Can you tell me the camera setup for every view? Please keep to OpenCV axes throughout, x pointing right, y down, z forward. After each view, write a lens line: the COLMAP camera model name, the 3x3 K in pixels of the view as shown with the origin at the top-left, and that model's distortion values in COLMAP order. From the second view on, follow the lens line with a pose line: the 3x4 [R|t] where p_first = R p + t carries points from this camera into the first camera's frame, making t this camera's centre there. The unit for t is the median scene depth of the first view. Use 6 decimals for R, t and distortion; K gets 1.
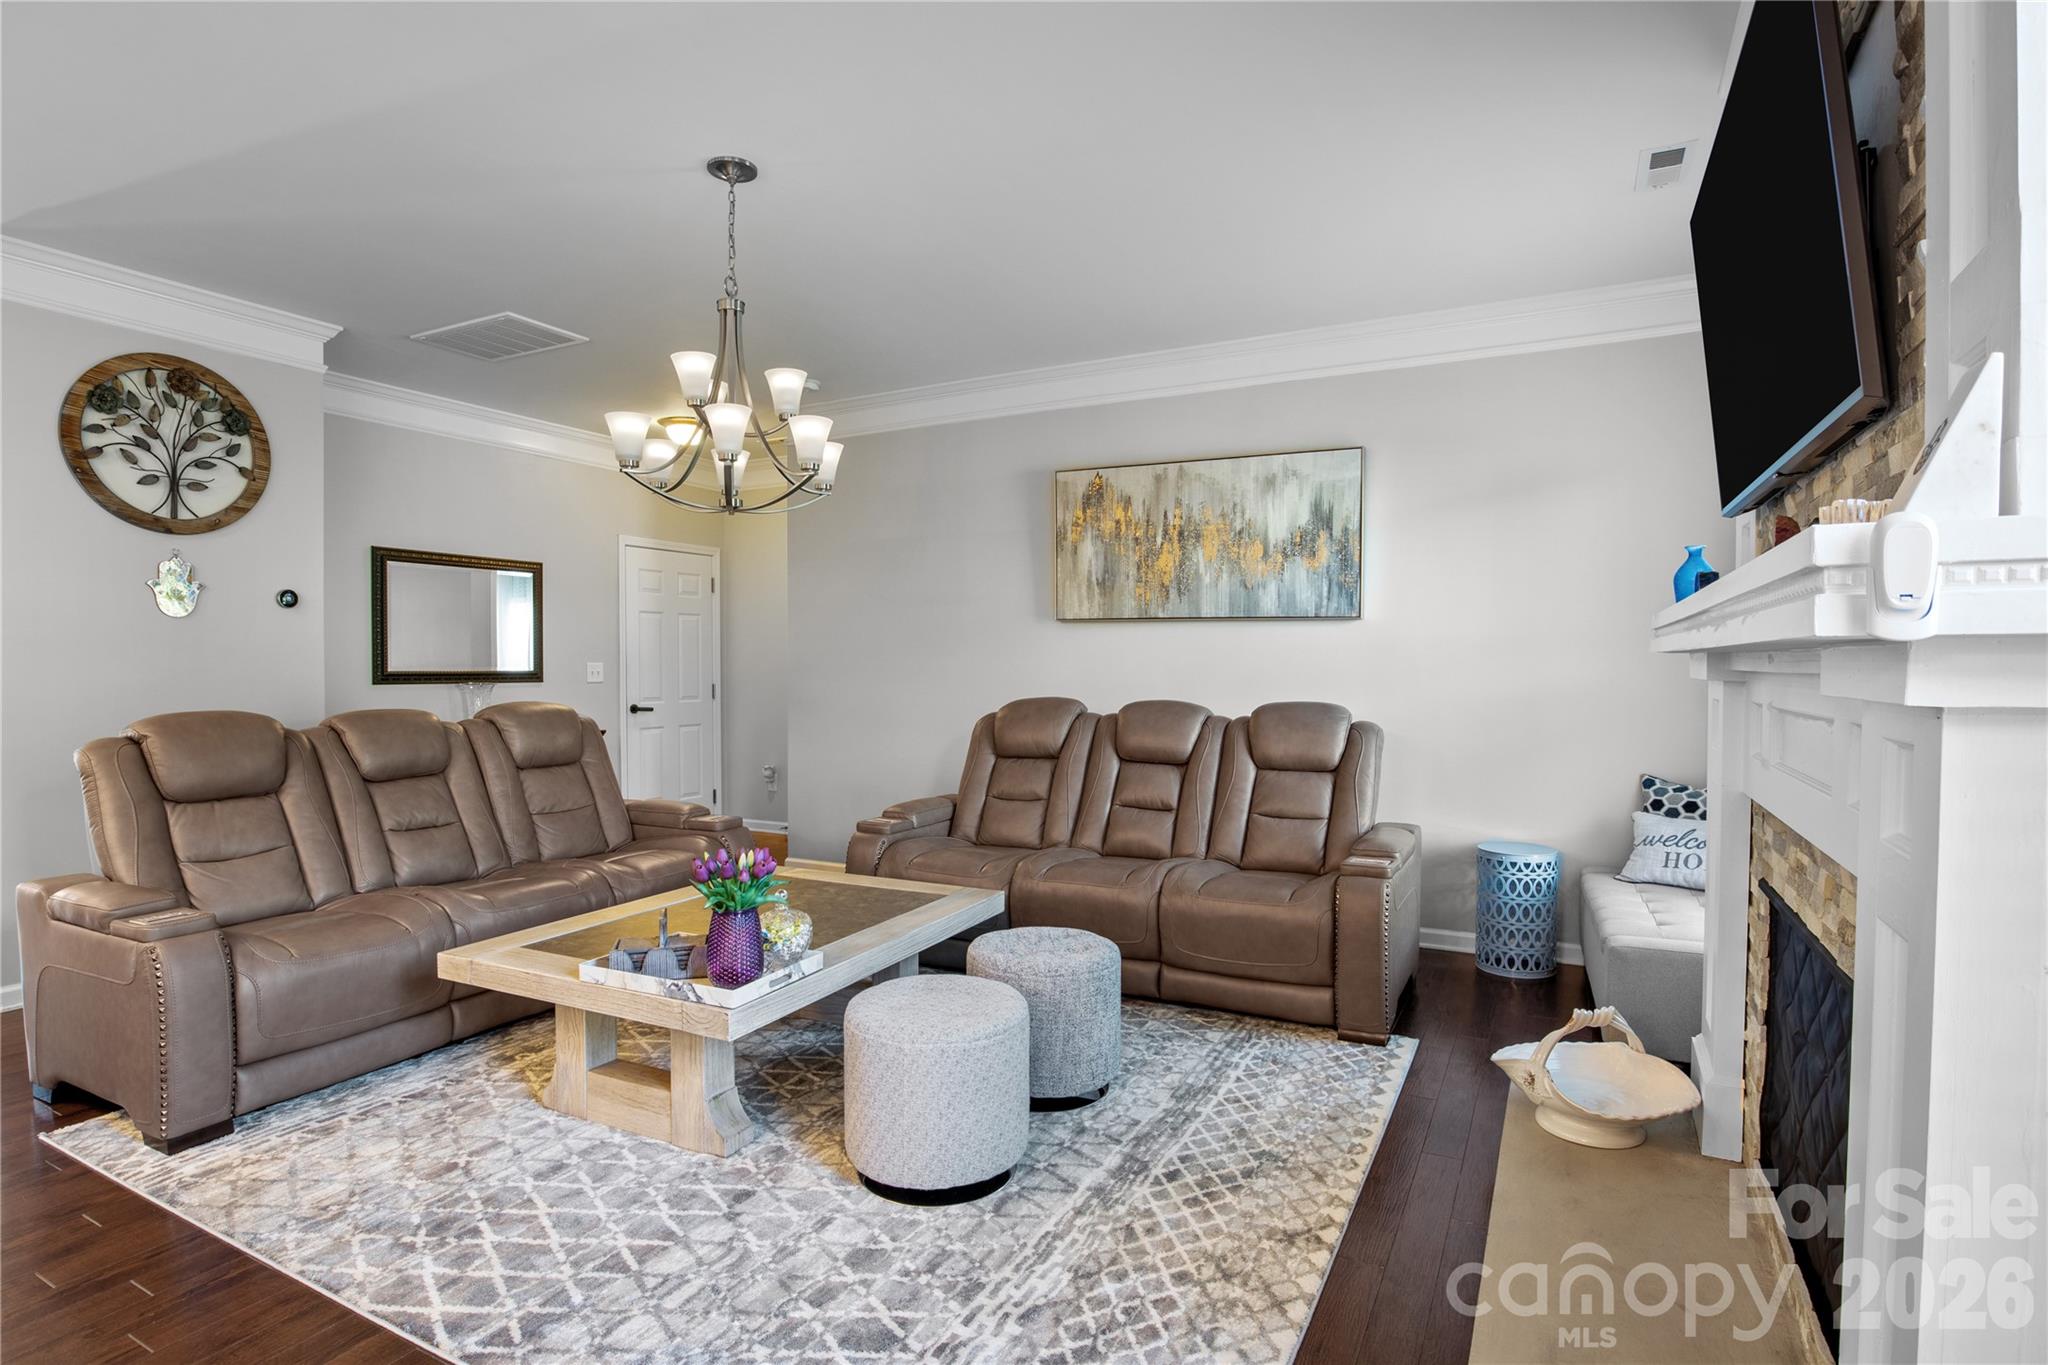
lens RADIAL K [[1048.5, 0, 1032.5], [0, 1048.5, 681.7], [0, 0, 1]] dist [-0.032577, 0.001686]
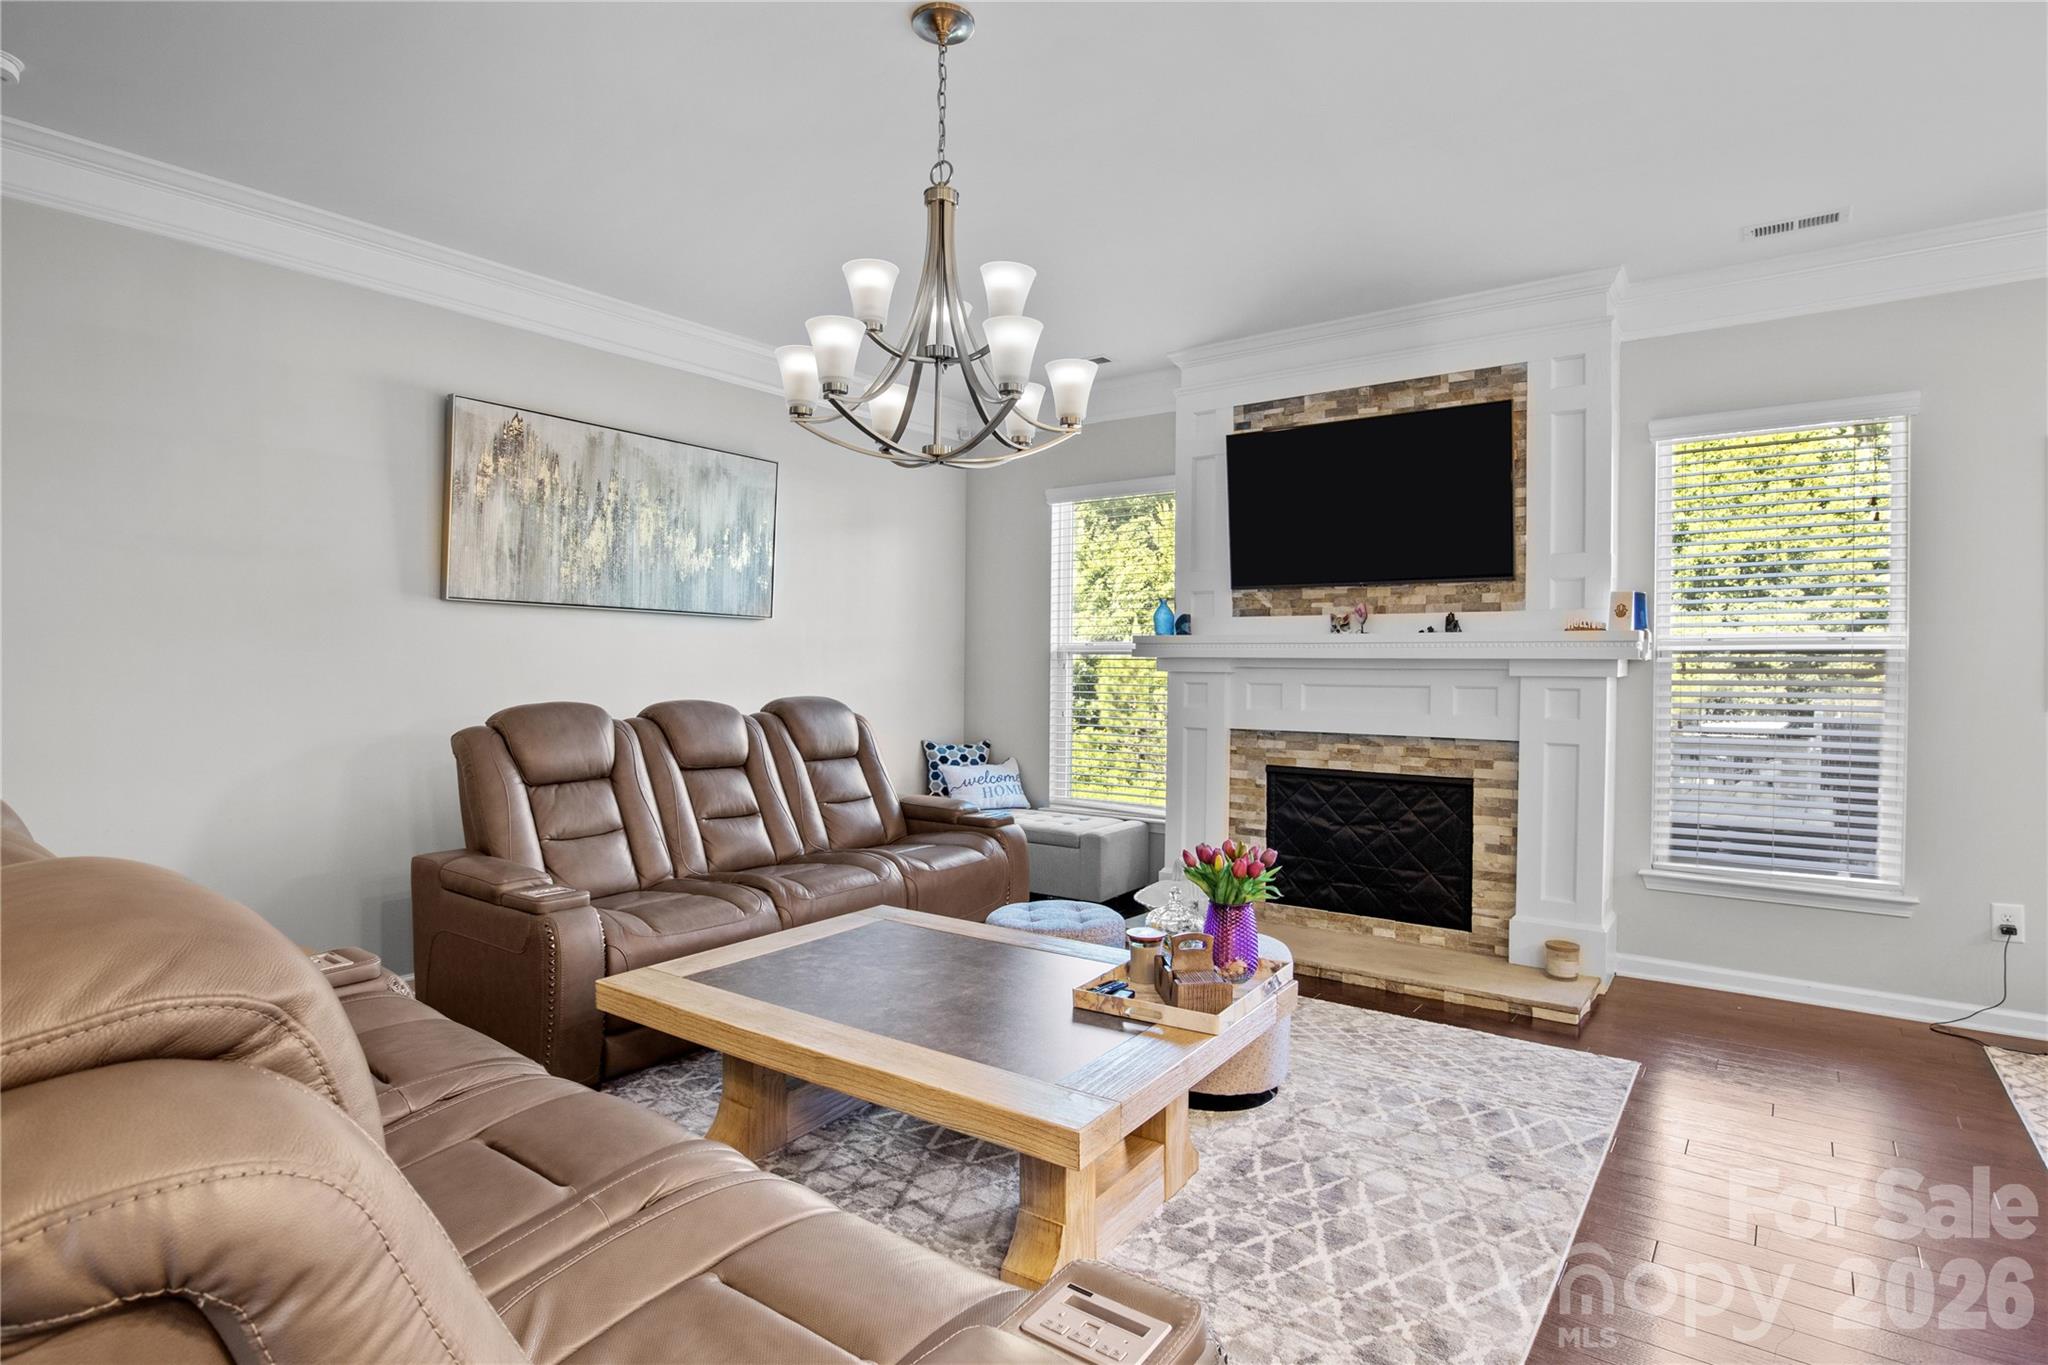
lens RADIAL K [[1048.5, 0, 1032.5], [0, 1048.5, 681.7], [0, 0, 1]] dist [-0.032577, 0.001686]
pose [[0.151857, -0.015235, 0.988285, -0.666422], [0.013475, 0.999820, 0.013342, -0.005931], [-0.988311, 0.011291, 0.152035, 0.523674]]
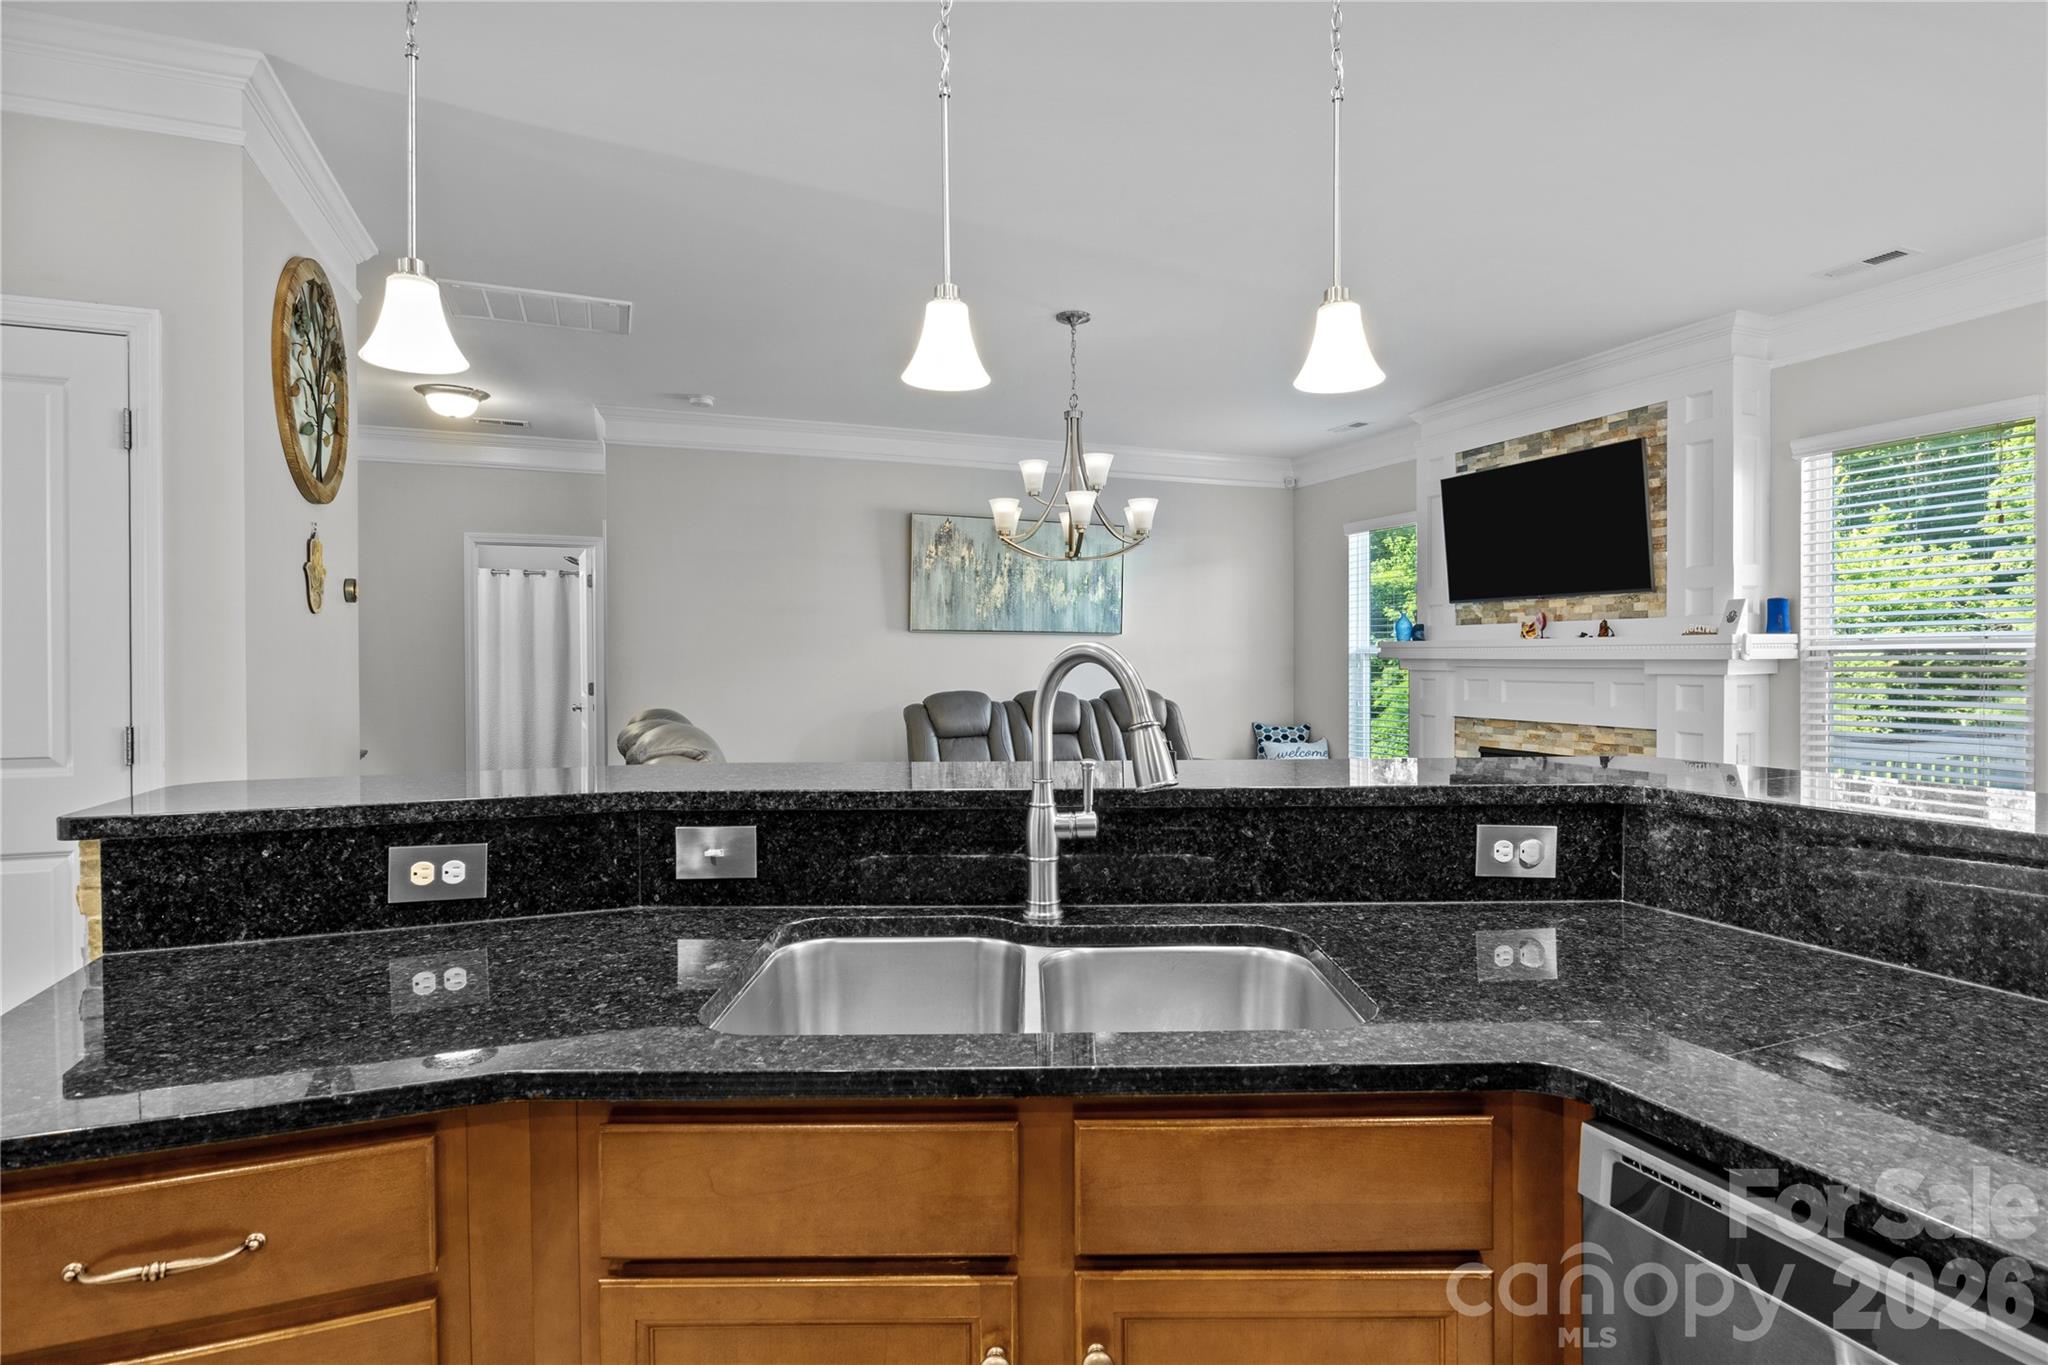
lens RADIAL K [[1025.9, 0, 1033.8], [0, 1025.9, 680.3], [0, 0, 1]] dist [-0.014078, -0.000753]
pose [[0.641385, -0.020261, 0.766951, -0.881961], [0.019834, 0.999755, 0.009825, -0.008807], [-0.766963, 0.008910, 0.641630, 0.103595]]
